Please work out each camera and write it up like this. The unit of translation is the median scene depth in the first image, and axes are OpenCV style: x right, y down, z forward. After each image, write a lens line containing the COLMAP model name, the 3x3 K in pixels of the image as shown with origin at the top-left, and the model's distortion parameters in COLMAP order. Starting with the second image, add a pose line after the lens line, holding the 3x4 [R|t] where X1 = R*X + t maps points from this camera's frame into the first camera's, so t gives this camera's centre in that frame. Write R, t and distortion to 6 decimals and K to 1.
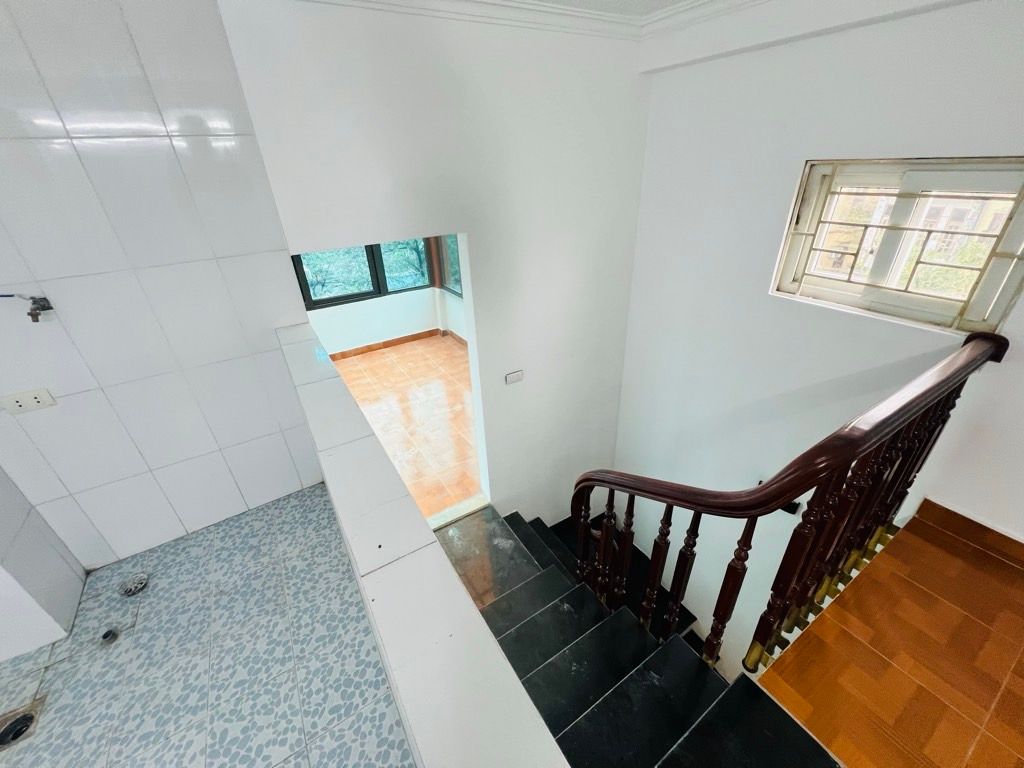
lens RADIAL K [[410.2, 0, 513.0], [0, 410.2, 385.4], [0, 0, 1]] dist [-0.000050, 0.000051]
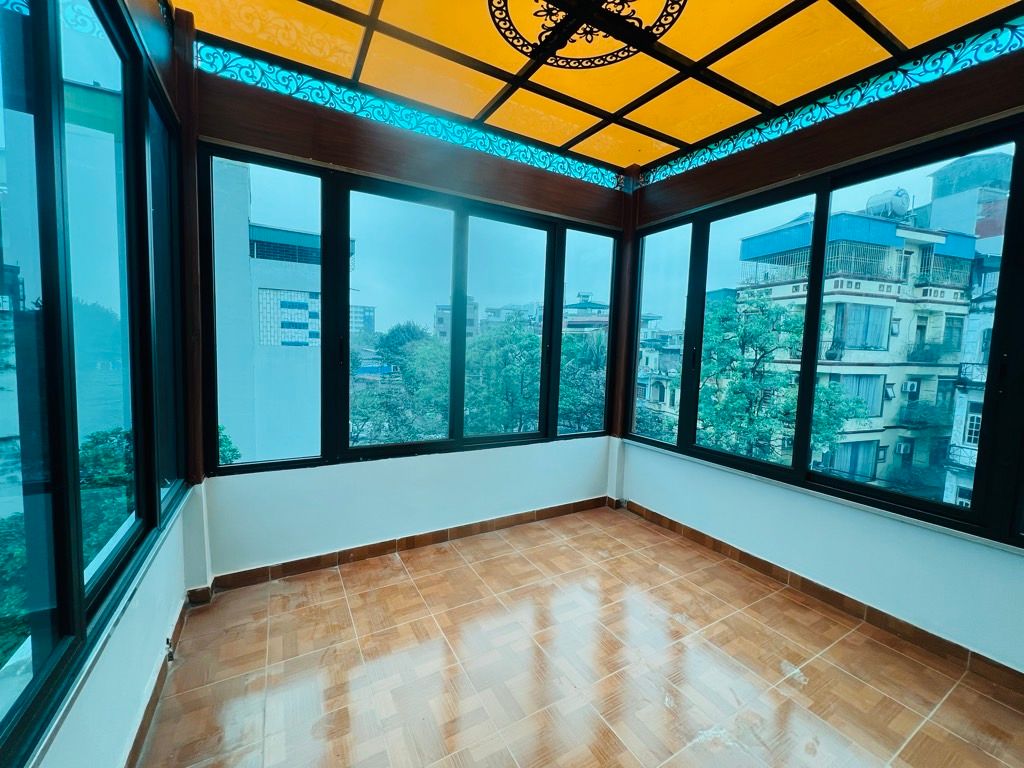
lens RADIAL K [[410.2, 0, 509.6], [0, 410.2, 380.7], [0, 0, 1]] dist [-0.000050, 0.000051]
pose [[0.996725, 0.069921, -0.040615, -0.347254], [-0.080404, 0.910335, -0.405986, -0.025393], [0.008586, 0.407923, 0.912976, 0.314476]]
